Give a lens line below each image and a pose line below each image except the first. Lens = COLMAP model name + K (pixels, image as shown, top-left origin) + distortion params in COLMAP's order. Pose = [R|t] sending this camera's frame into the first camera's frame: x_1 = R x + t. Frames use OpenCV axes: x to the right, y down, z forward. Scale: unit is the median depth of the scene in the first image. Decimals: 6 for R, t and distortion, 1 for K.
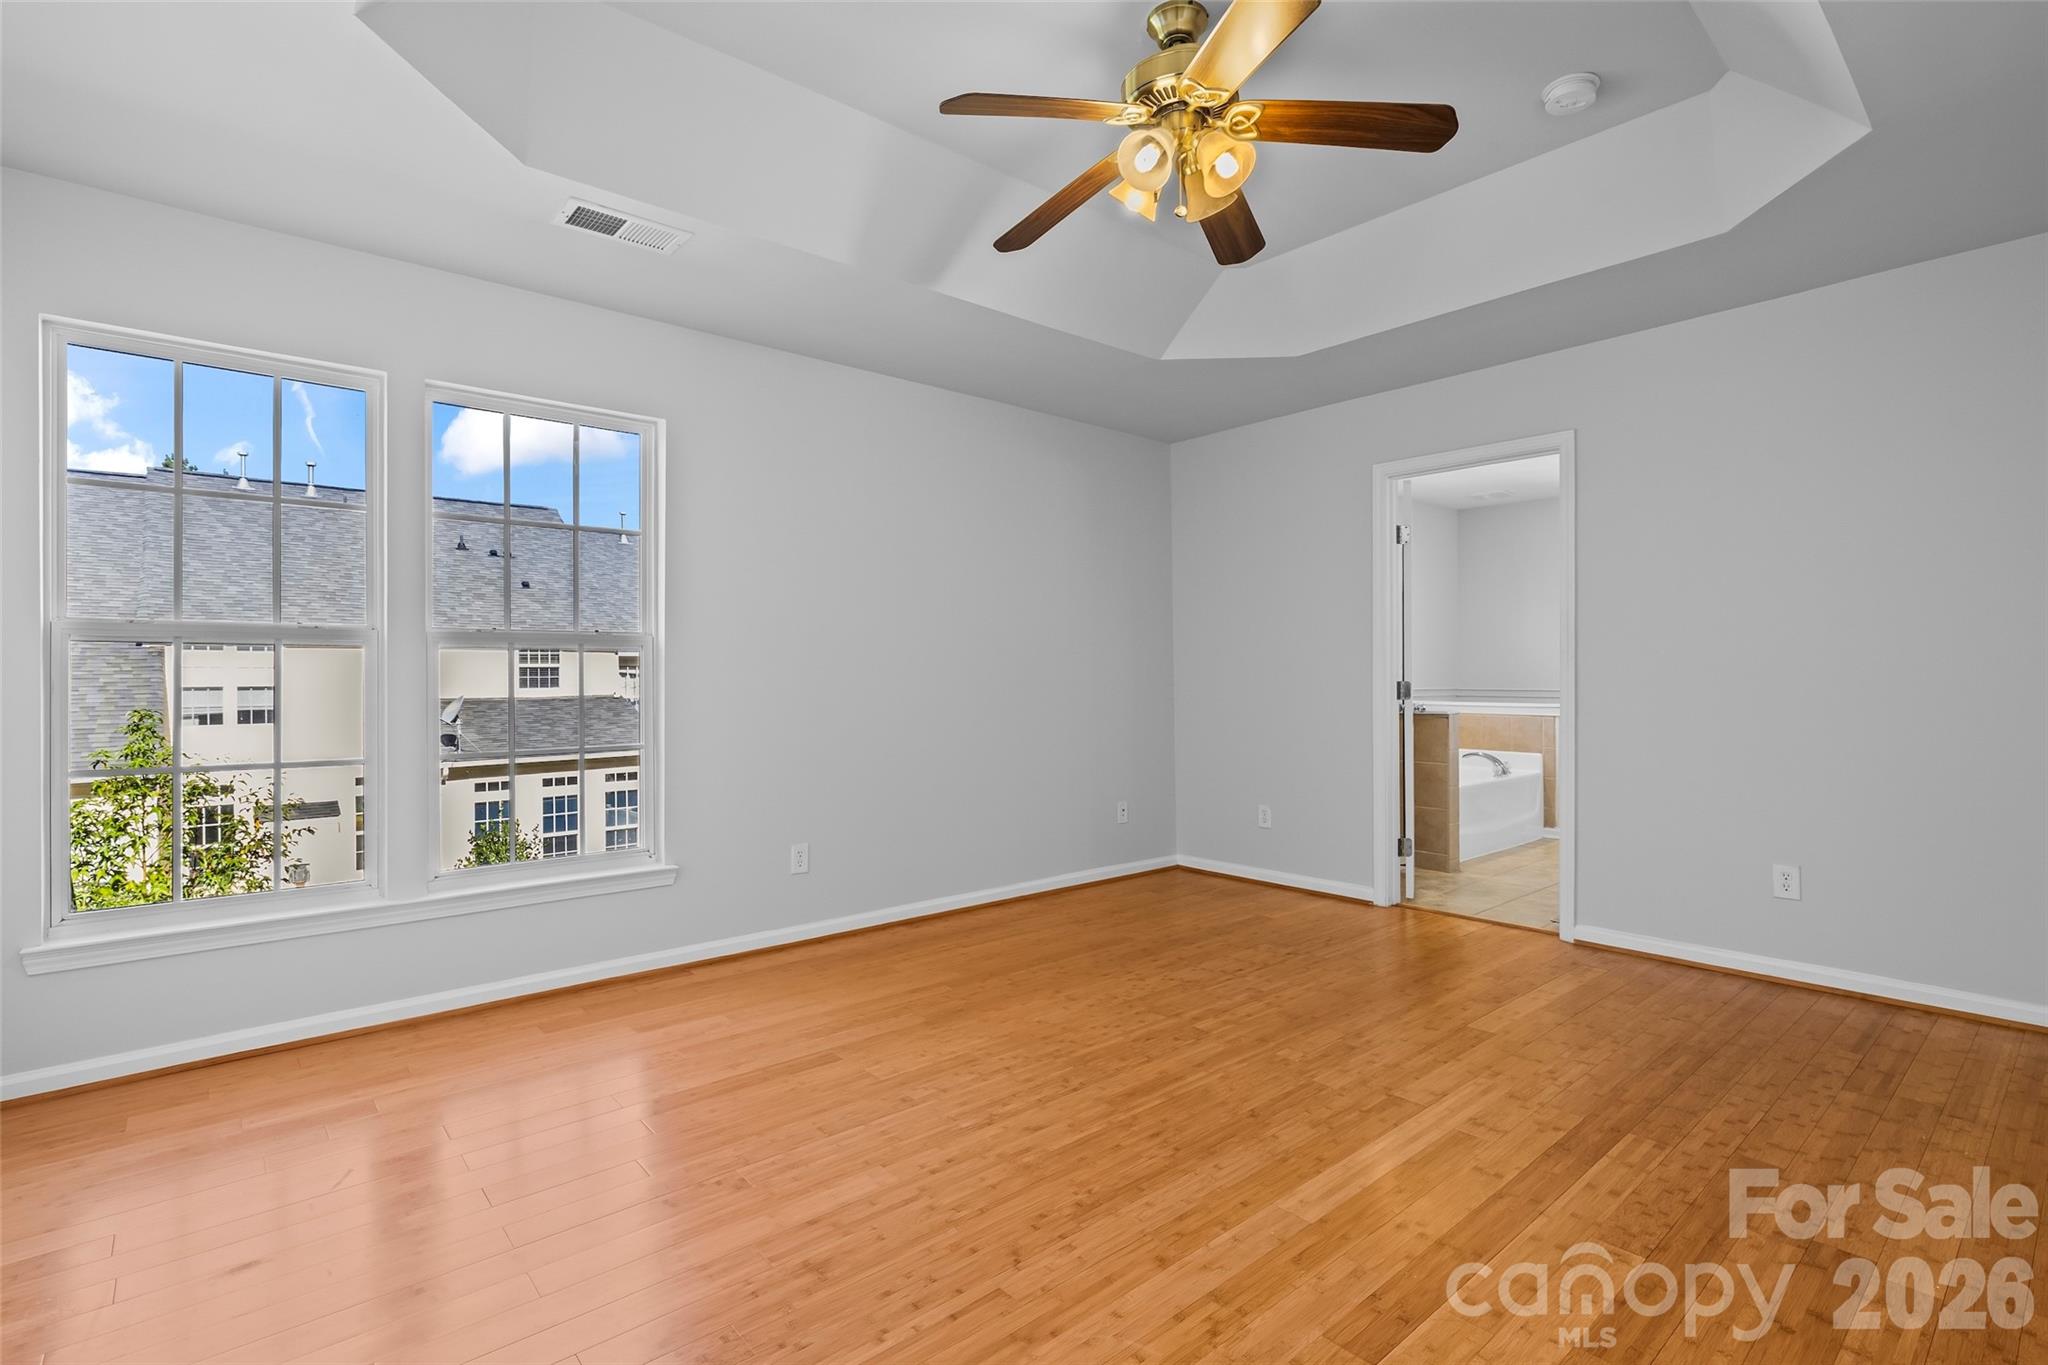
lens RADIAL K [[957.8, 0, 1026.0], [0, 957.8, 689.9], [0, 0, 1]] dist [-0.005708, 0.000283]
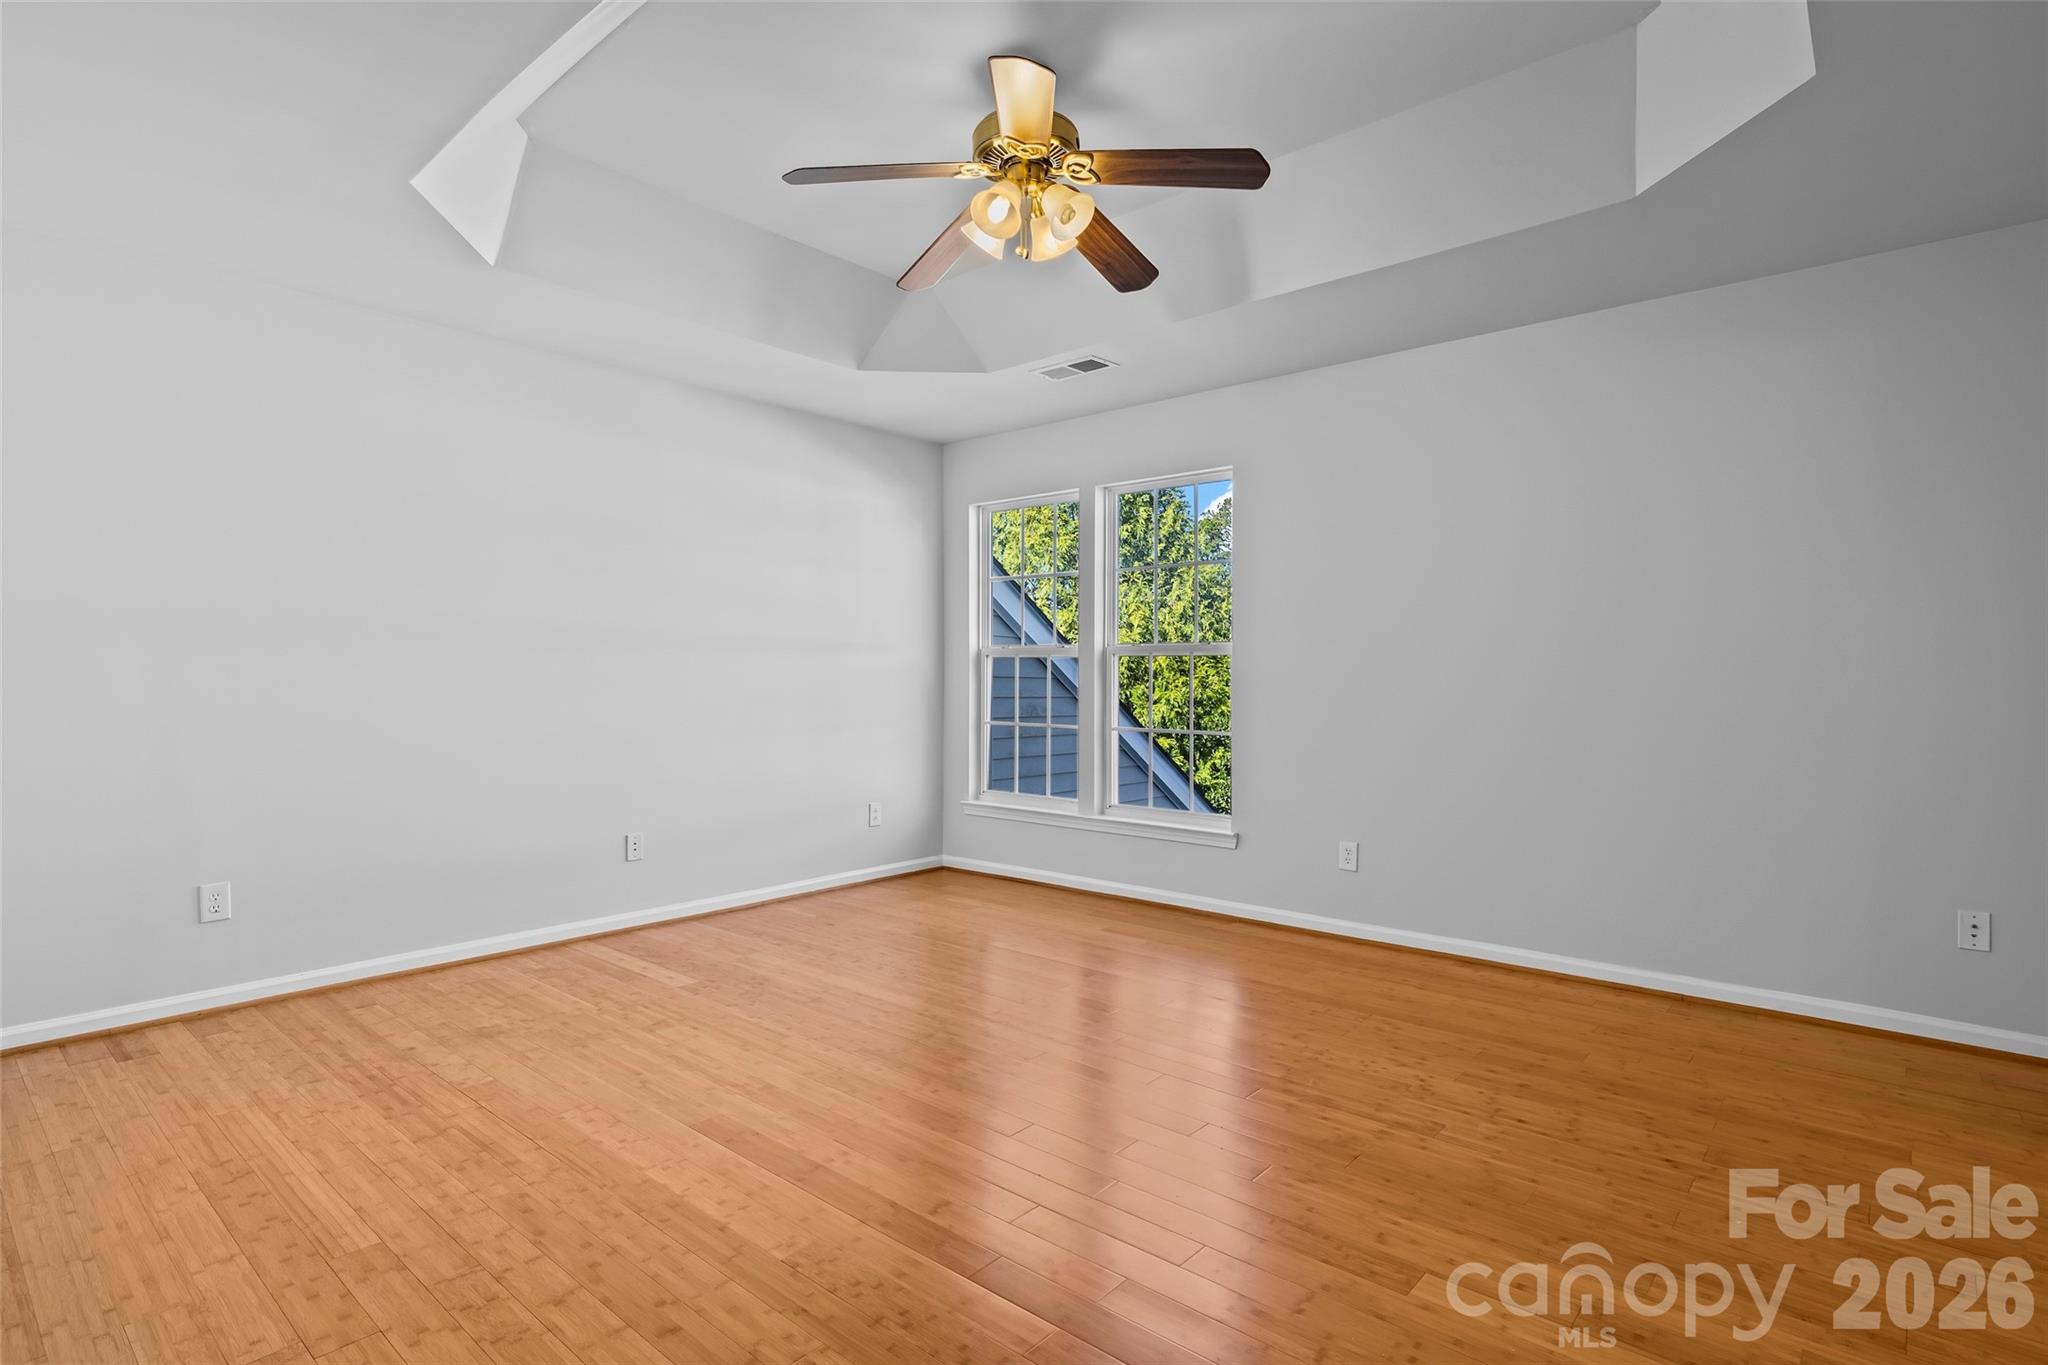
lens RADIAL K [[1051.5, 0, 1028.4], [0, 1051.5, 678.2], [0, 0, 1]] dist [-0.003446, -0.000447]
pose [[0.126321, 0.004890, -0.991977, 0.986921], [-0.015135, 0.999881, 0.003002, -0.012880], [0.991874, 0.014634, 0.126380, 0.617031]]
